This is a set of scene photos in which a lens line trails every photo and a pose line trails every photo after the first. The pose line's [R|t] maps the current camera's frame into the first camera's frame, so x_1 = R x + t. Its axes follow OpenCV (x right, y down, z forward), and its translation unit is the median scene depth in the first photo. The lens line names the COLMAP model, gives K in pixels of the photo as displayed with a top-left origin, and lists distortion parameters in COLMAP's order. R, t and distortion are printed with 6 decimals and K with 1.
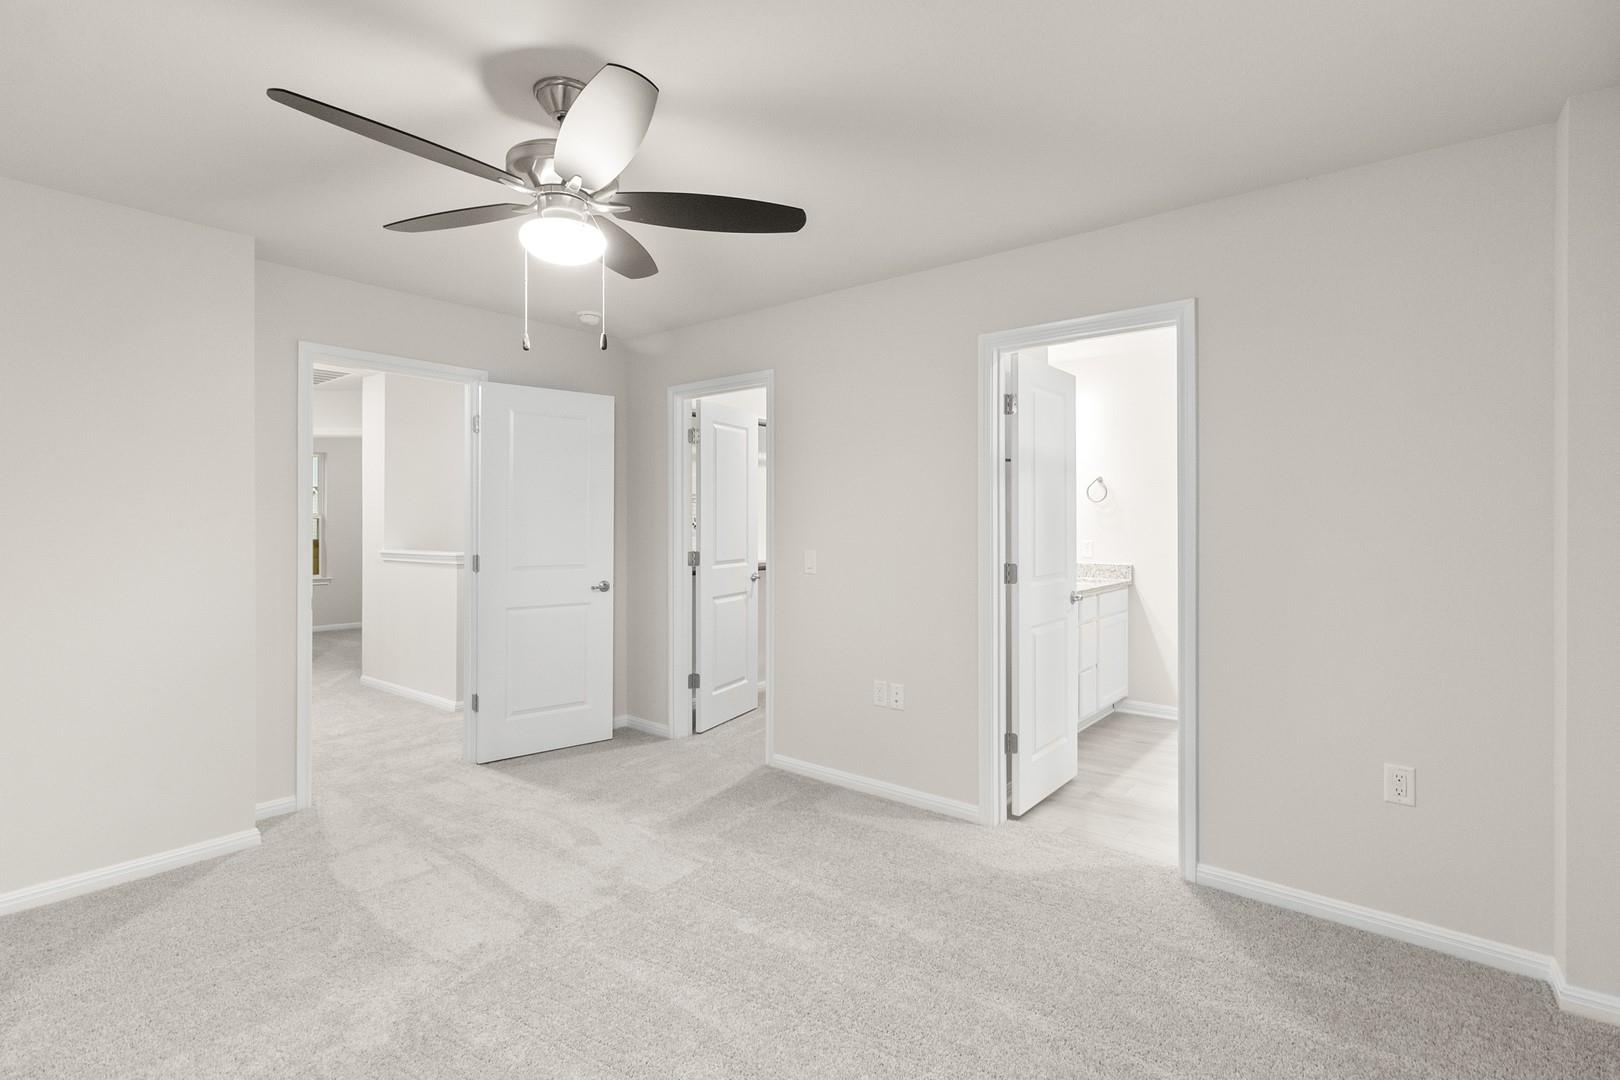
lens RADIAL K [[758.8, 0, 805.0], [0, 758.8, 525.8], [0, 0, 1]] dist [0.005823, 0.000907]
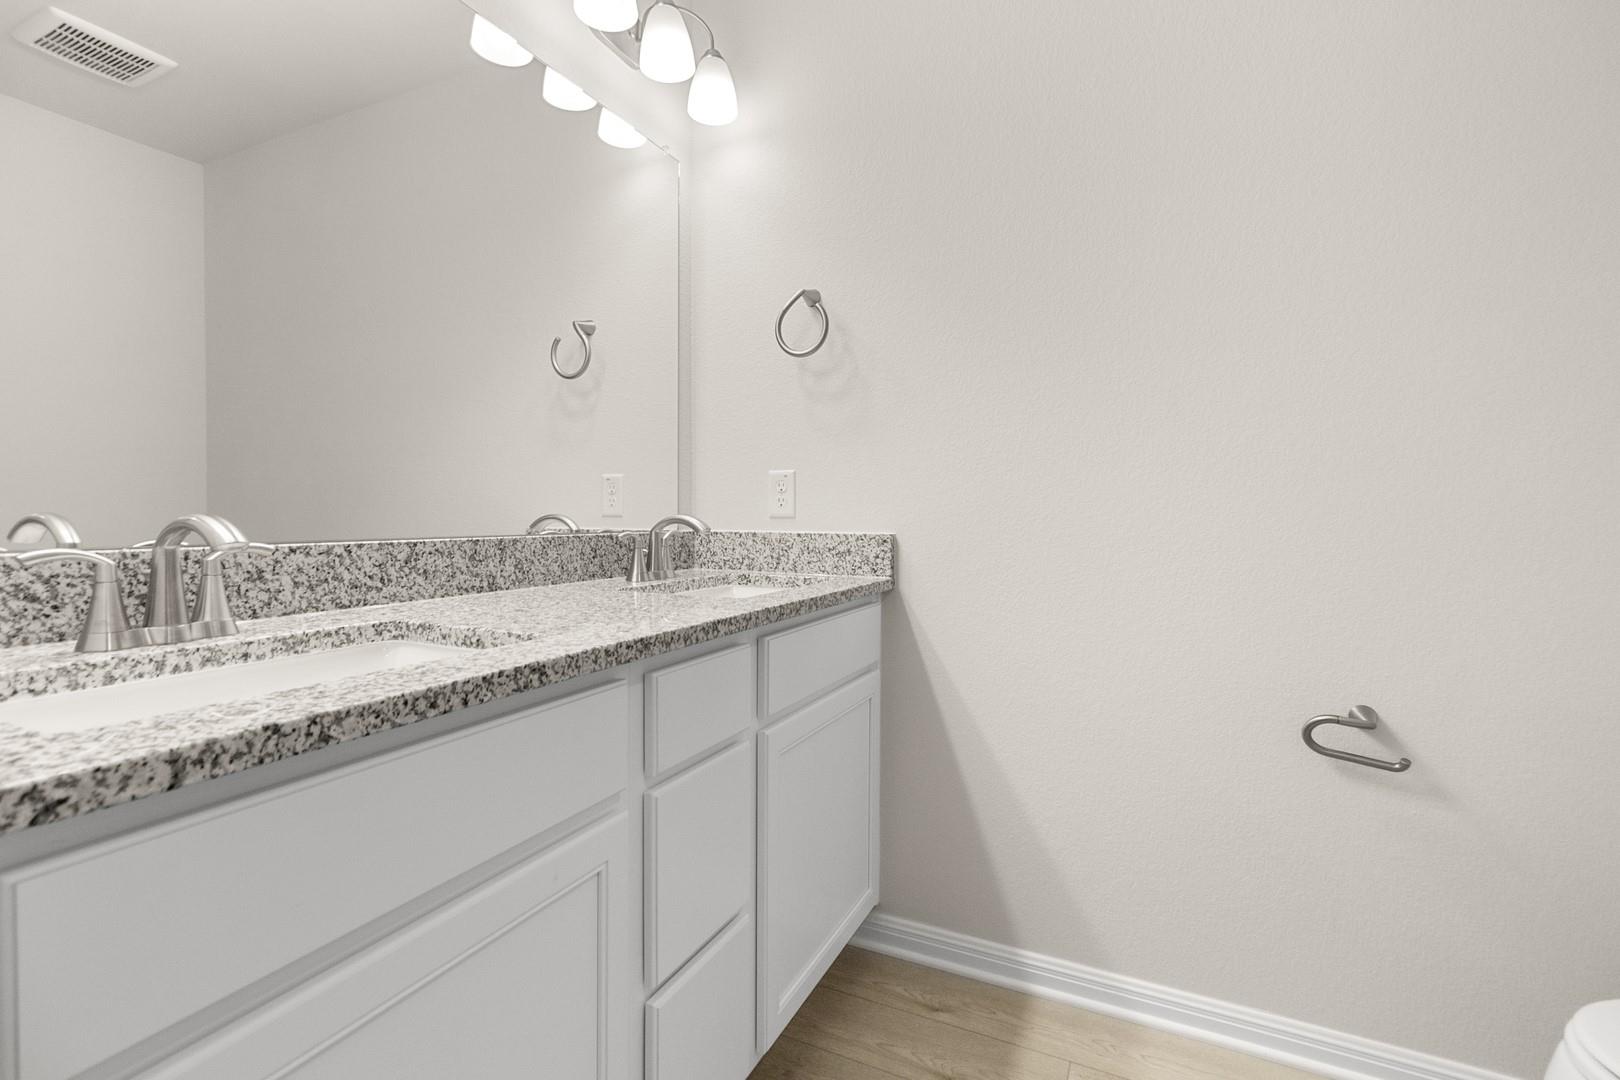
lens RADIAL K [[758.8, 0, 805.0], [0, 758.8, 525.8], [0, 0, 1]] dist [0.005823, 0.000907]
pose [[0.970932, 0.001276, 0.239352, 0.306689], [-0.003673, 0.999947, 0.009570, 0.044097], [-0.239328, -0.010171, 0.970886, 0.669353]]
